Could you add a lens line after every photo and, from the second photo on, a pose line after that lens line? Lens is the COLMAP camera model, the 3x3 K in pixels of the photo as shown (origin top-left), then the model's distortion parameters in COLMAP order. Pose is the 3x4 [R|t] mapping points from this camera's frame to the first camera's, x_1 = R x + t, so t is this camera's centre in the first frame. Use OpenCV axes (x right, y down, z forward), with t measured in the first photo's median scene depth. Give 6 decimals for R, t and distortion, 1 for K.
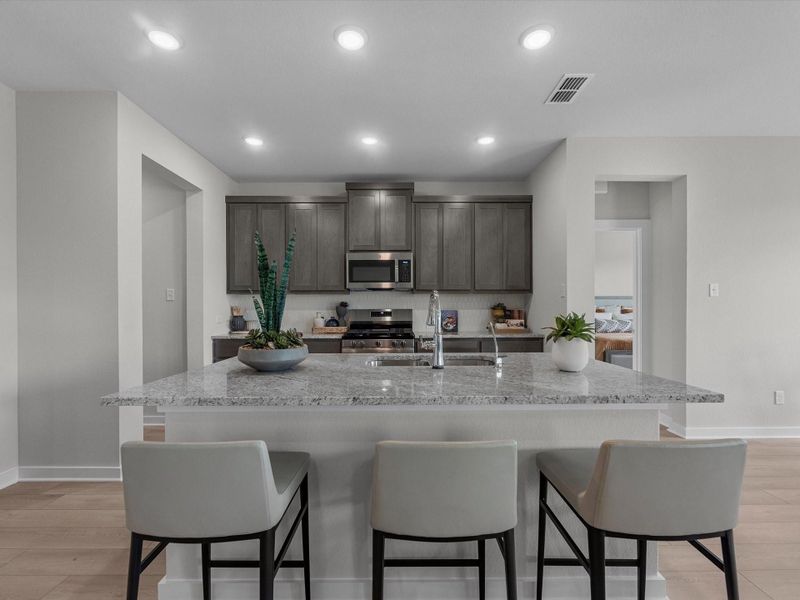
lens RADIAL K [[367.2, 0, 406.6], [0, 367.2, 307.4], [0, 0, 1]] dist [-0.005080, 0.001197]
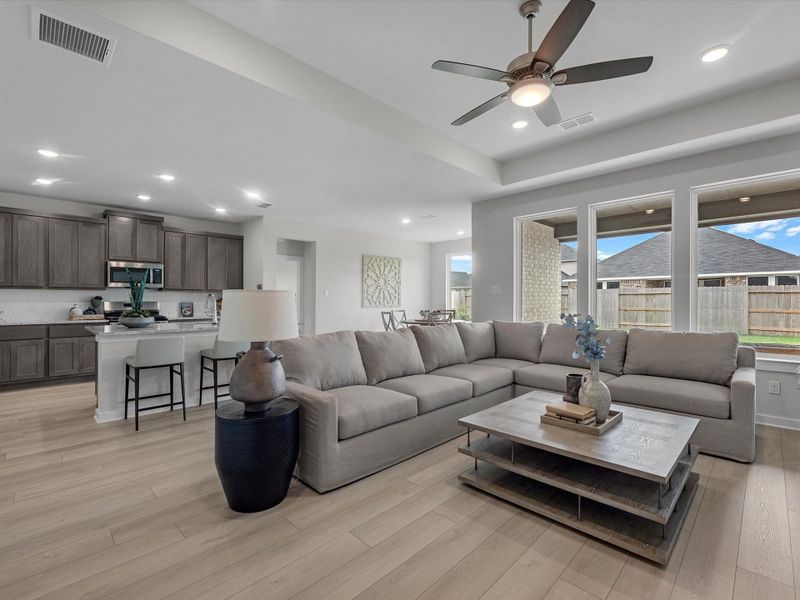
lens RADIAL K [[367.2, 0, 401.3], [0, 367.2, 298.3], [0, 0, 1]] dist [-0.005080, 0.001197]
pose [[0.708500, 0.007859, 0.705667, -0.348351], [-0.001848, 0.999955, -0.009282, 0.003538], [-0.705708, 0.005272, 0.708483, -0.751743]]
